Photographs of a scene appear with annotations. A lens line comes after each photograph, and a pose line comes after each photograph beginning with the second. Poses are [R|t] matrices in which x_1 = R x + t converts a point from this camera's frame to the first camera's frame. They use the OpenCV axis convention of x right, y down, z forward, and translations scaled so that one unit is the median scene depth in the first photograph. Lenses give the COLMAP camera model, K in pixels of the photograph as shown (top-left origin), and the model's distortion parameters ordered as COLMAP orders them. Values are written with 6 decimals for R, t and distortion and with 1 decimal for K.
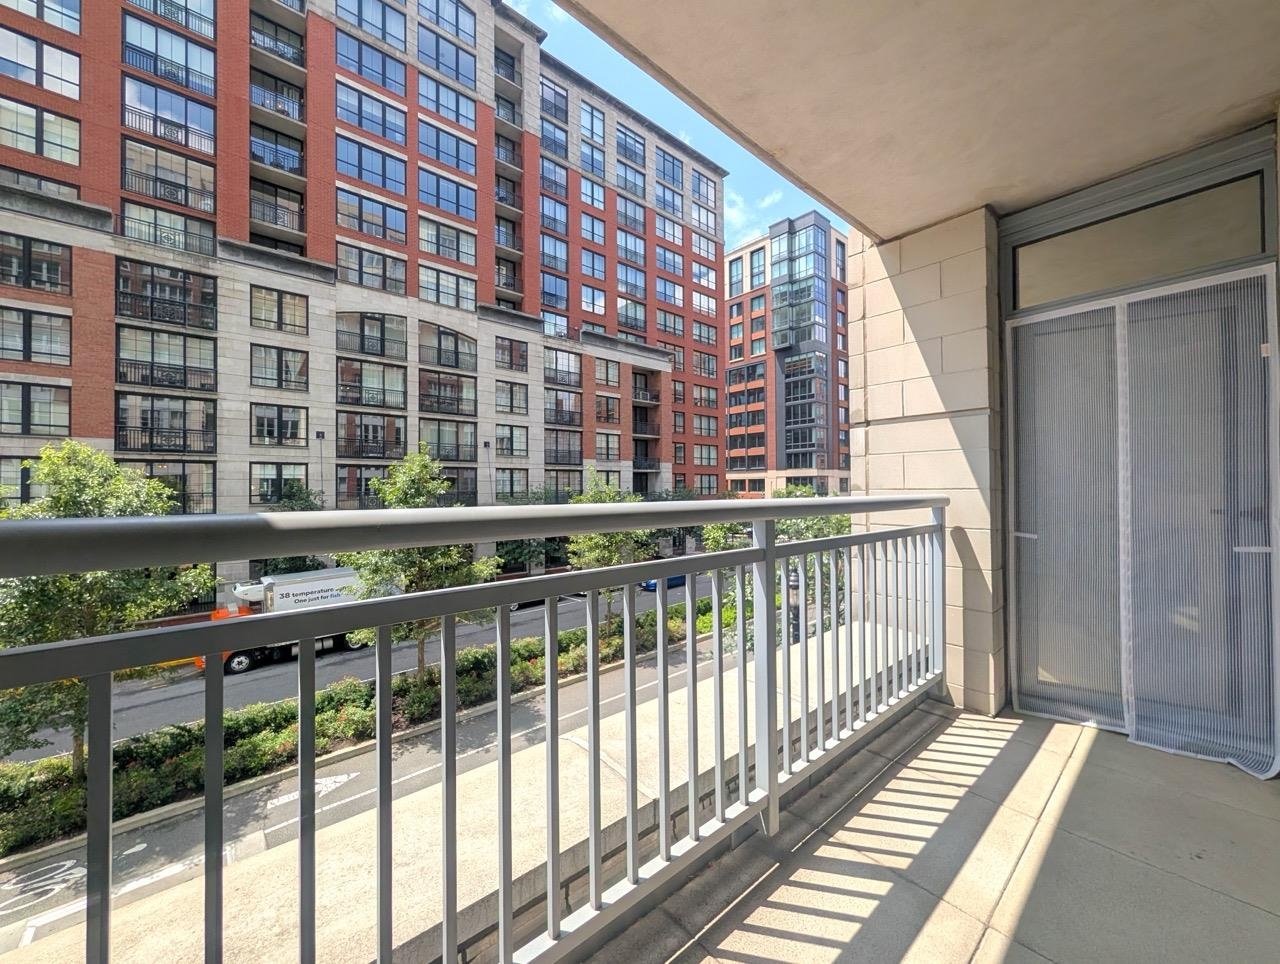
lens RADIAL K [[493.4, 0, 643.9], [0, 493.4, 484.8], [0, 0, 1]] dist [-0.000013, -0.000165]
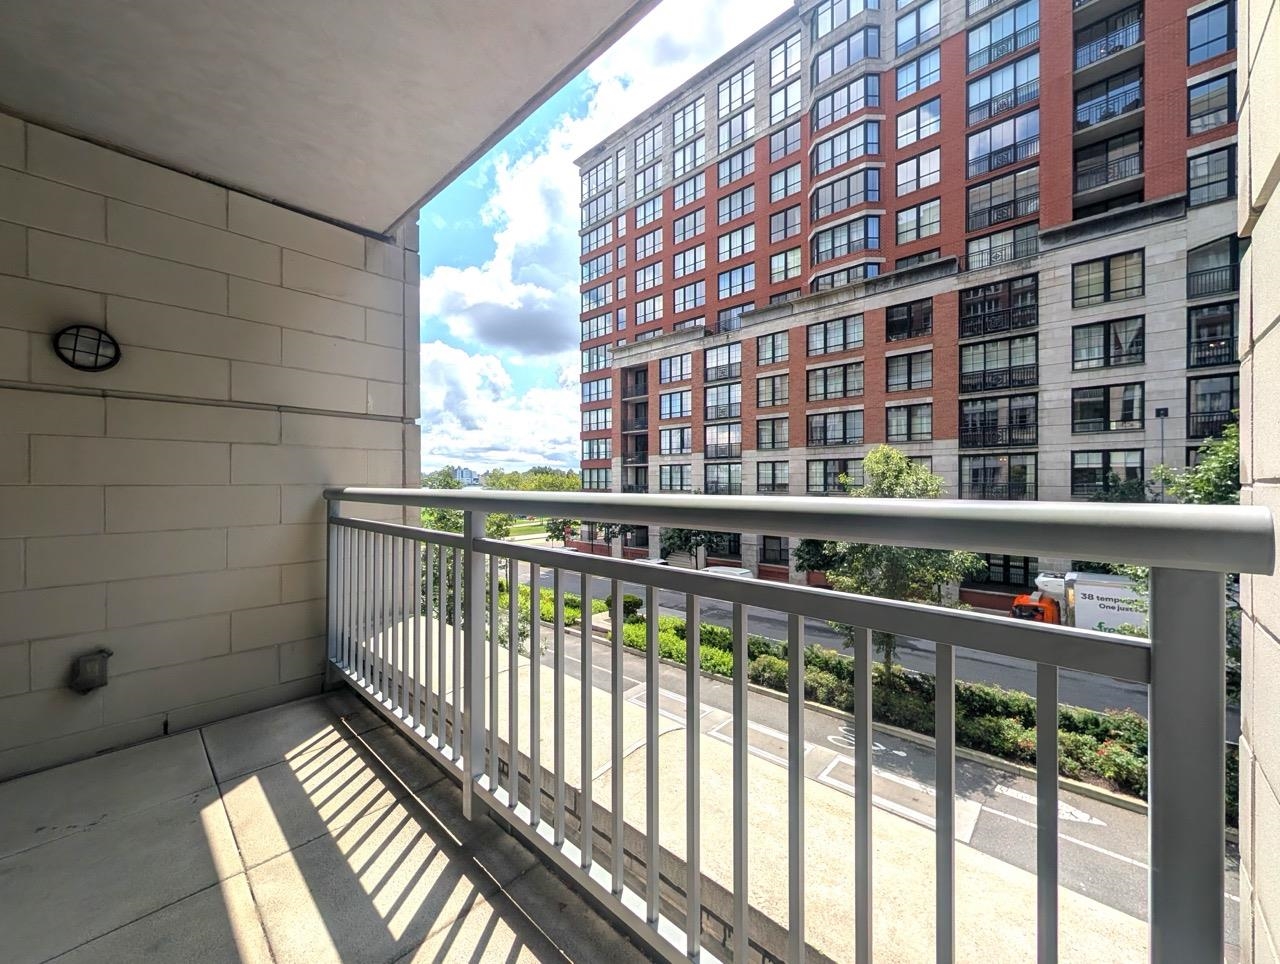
lens RADIAL K [[493.4, 0, 642.5], [0, 493.4, 485.8], [0, 0, 1]] dist [-0.000013, -0.000165]
pose [[0.090491, 0.012728, -0.995816, 0.085483], [0.009623, 0.999860, 0.013654, -0.000019], [0.995851, -0.010819, 0.090356, 0.082993]]
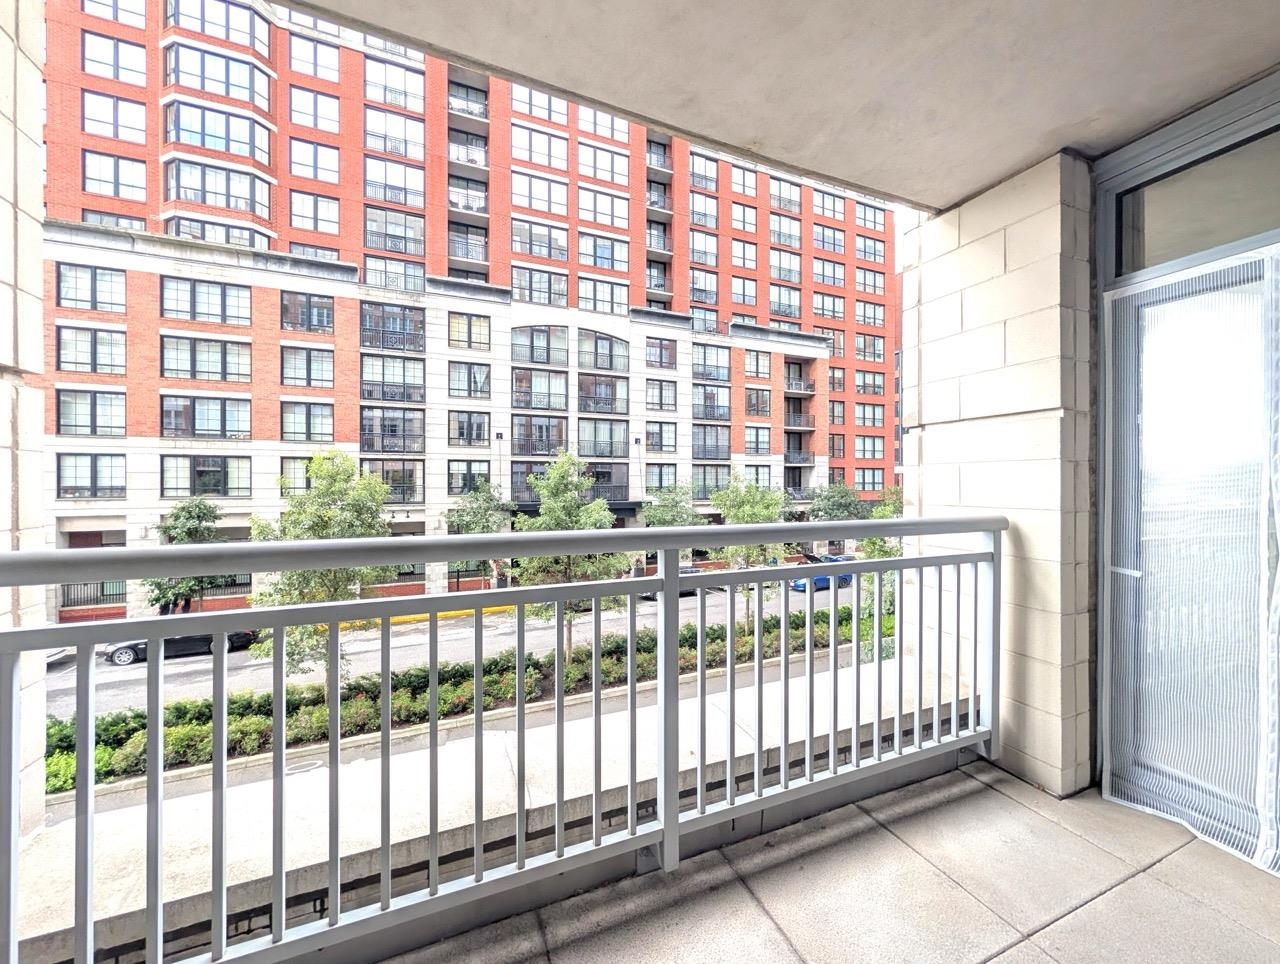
lens RADIAL K [[493.4, 0, 645.3], [0, 493.4, 484.6], [0, 0, 1]] dist [-0.000013, -0.000165]
pose [[0.949744, 0.008391, -0.312916, 0.037683], [-0.004033, 0.999886, 0.014572, -0.005189], [0.313002, -0.012578, 0.949669, 0.005192]]
